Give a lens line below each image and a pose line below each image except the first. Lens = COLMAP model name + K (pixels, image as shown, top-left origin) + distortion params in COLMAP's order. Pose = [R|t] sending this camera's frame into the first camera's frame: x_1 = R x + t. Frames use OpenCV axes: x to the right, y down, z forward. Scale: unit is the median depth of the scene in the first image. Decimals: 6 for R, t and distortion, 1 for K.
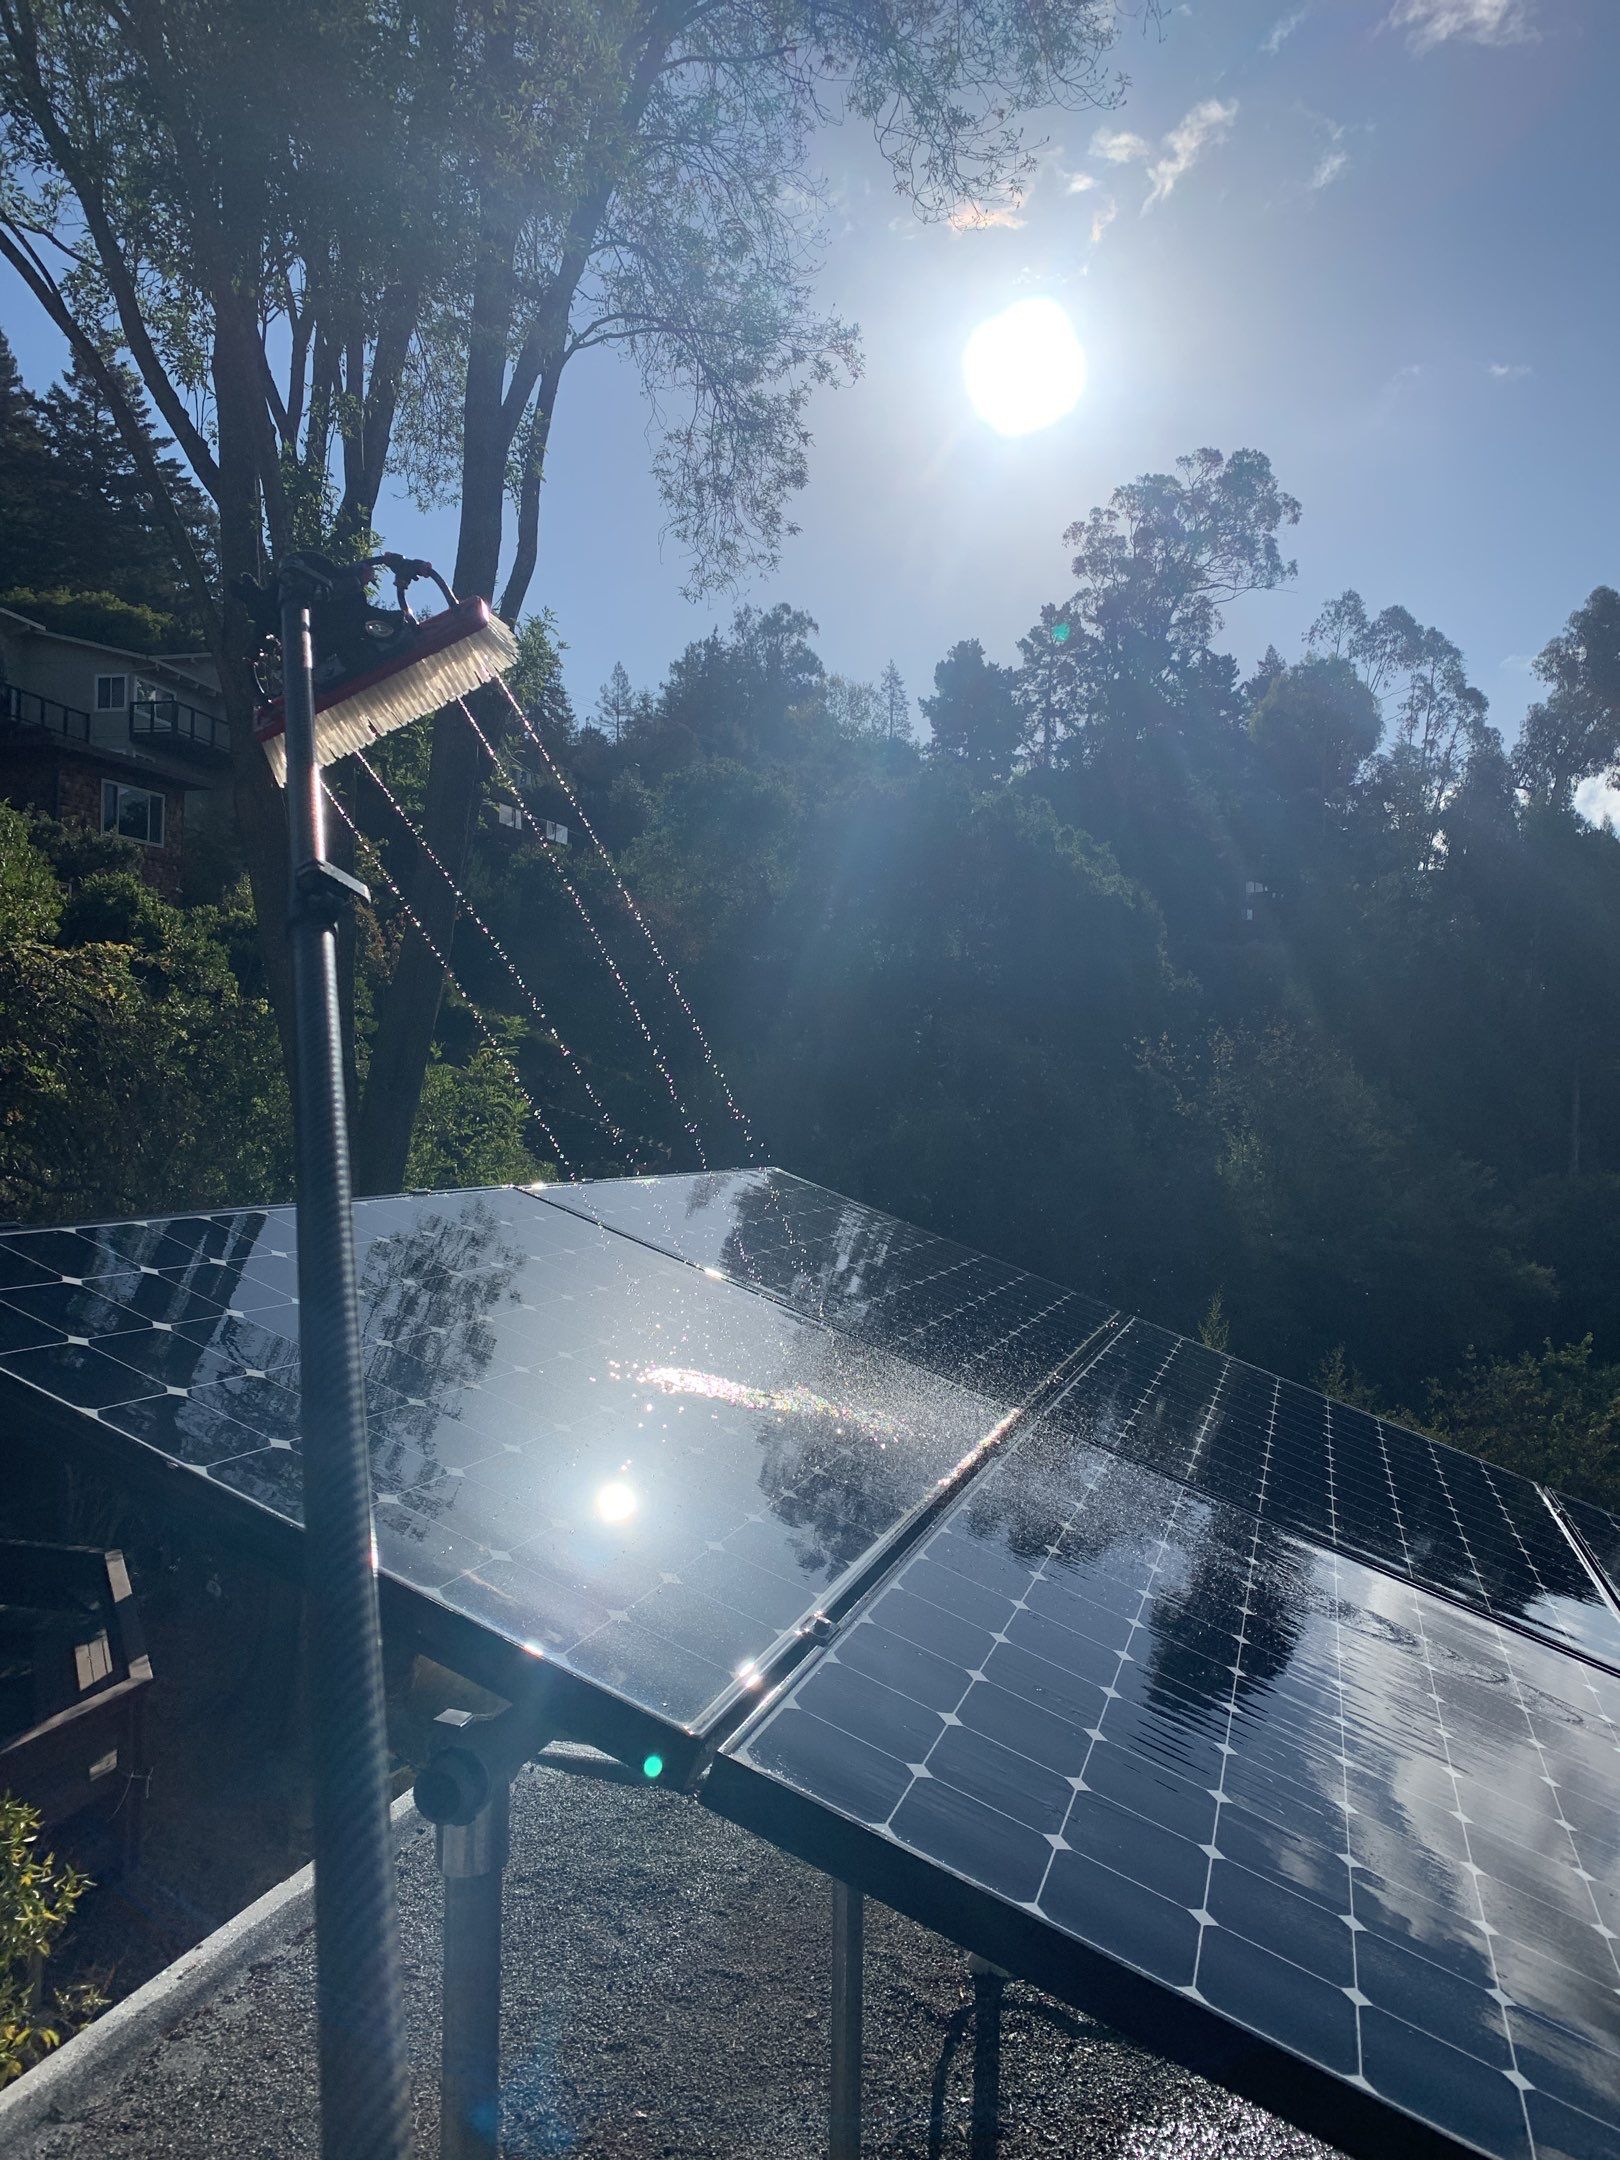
lens RADIAL K [[1647.2, 0, 827.1], [0, 1647.2, 1078.3], [0, 0, 1]] dist [0.044960, -0.051862]
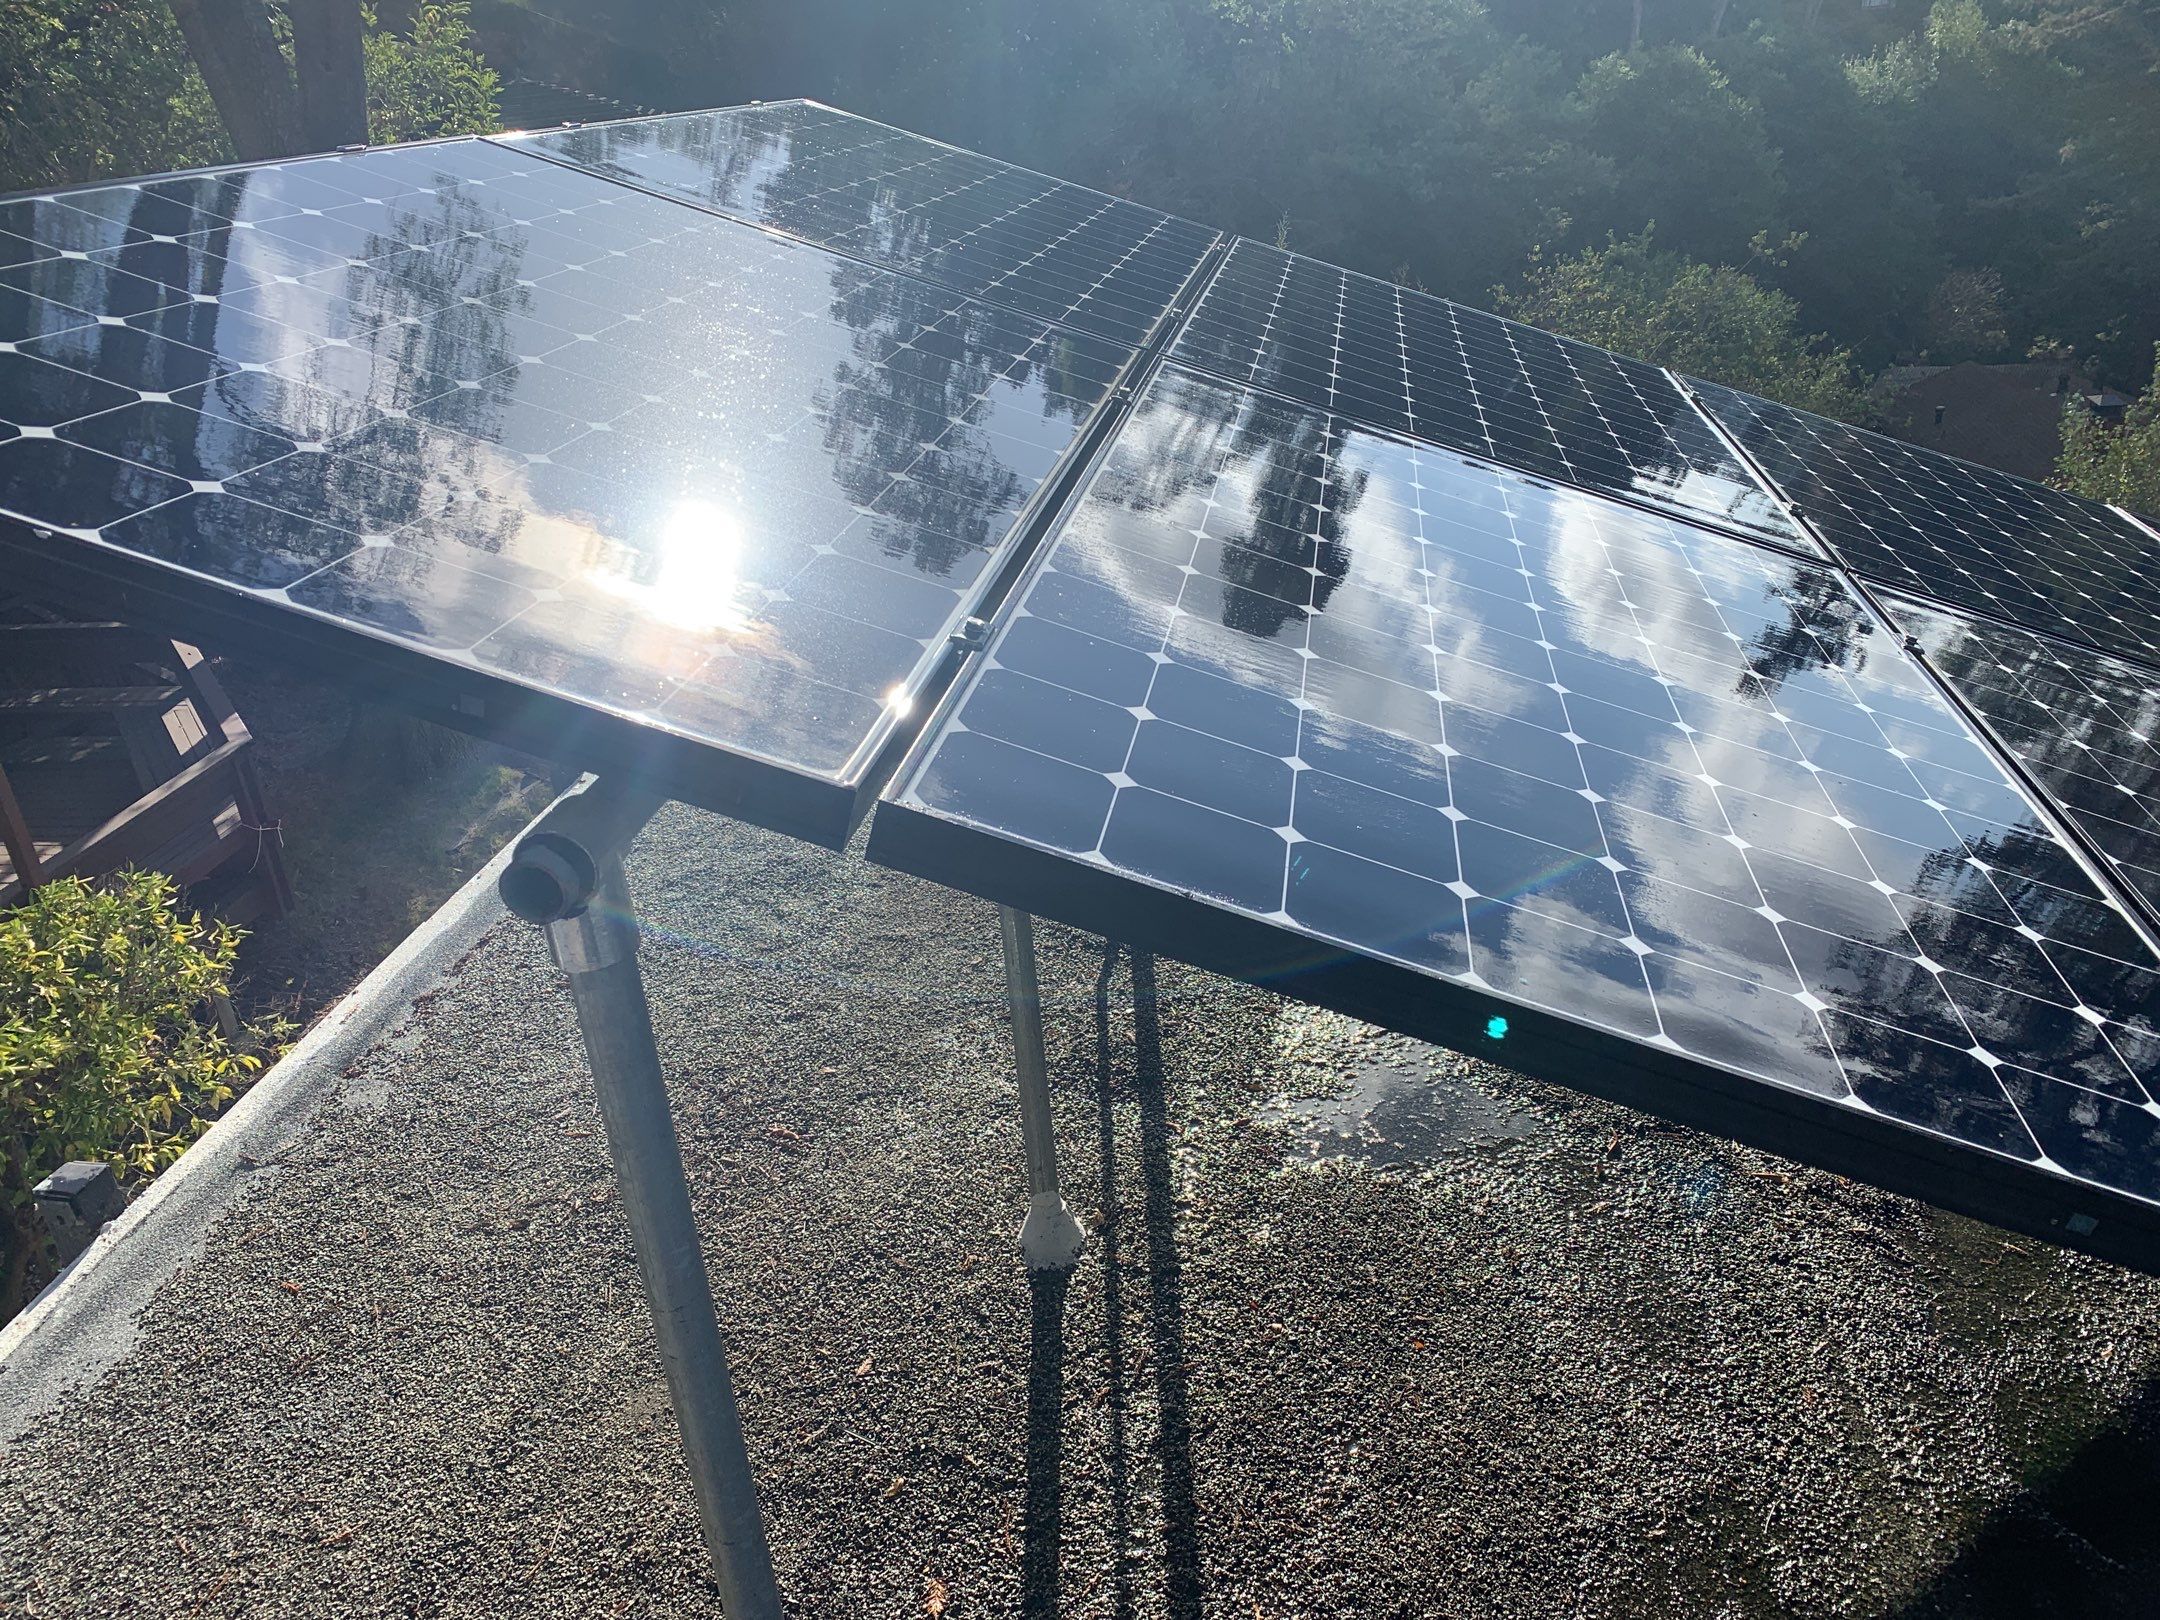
lens RADIAL K [[1647.2, 0, 1104.1], [0, 1647.2, 792.3], [0, 0, 1]] dist [0.044960, -0.051862]
pose [[0.985846, -0.139416, 0.093117, -0.002187], [0.086145, 0.897724, 0.432054, 0.004699], [-0.143828, -0.417917, 0.897028, 0.018462]]
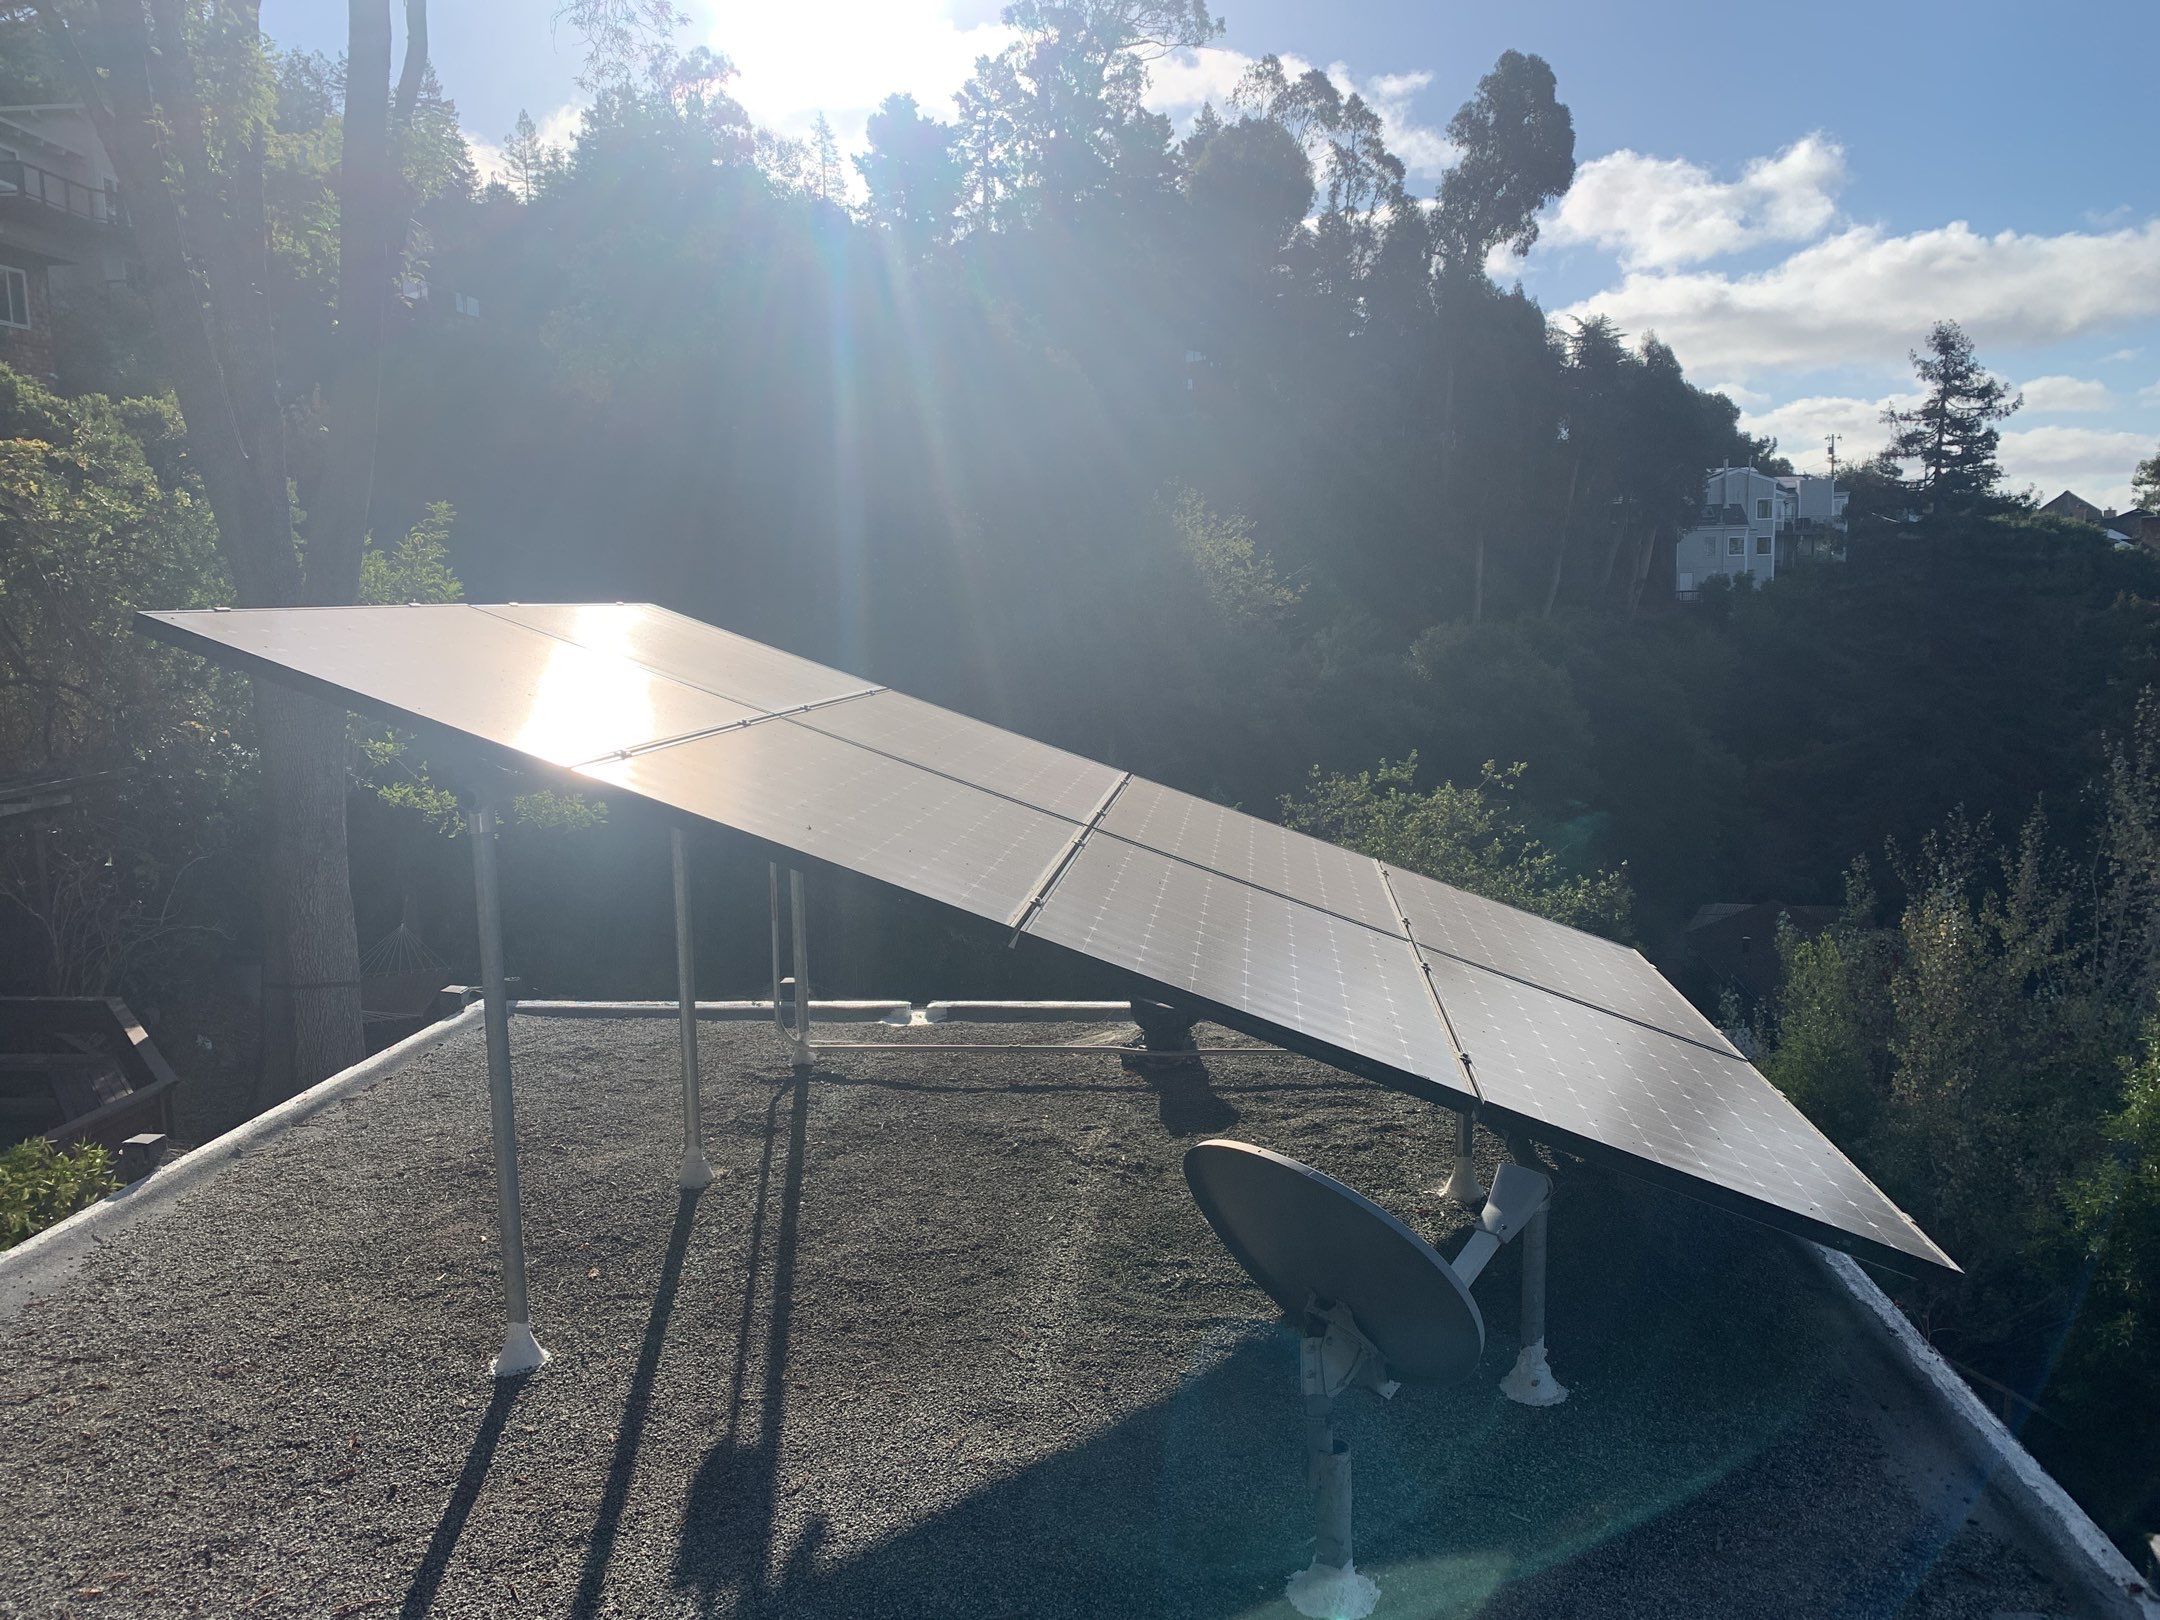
lens RADIAL K [[1647.2, 0, 1061.2], [0, 1647.2, 791.4], [0, 0, 1]] dist [0.044960, -0.051862]
pose [[0.985625, -0.054397, 0.159952, 0.020433], [0.031192, 0.989063, 0.144159, 0.004487], [-0.166045, -0.137097, 0.976542, -0.129432]]
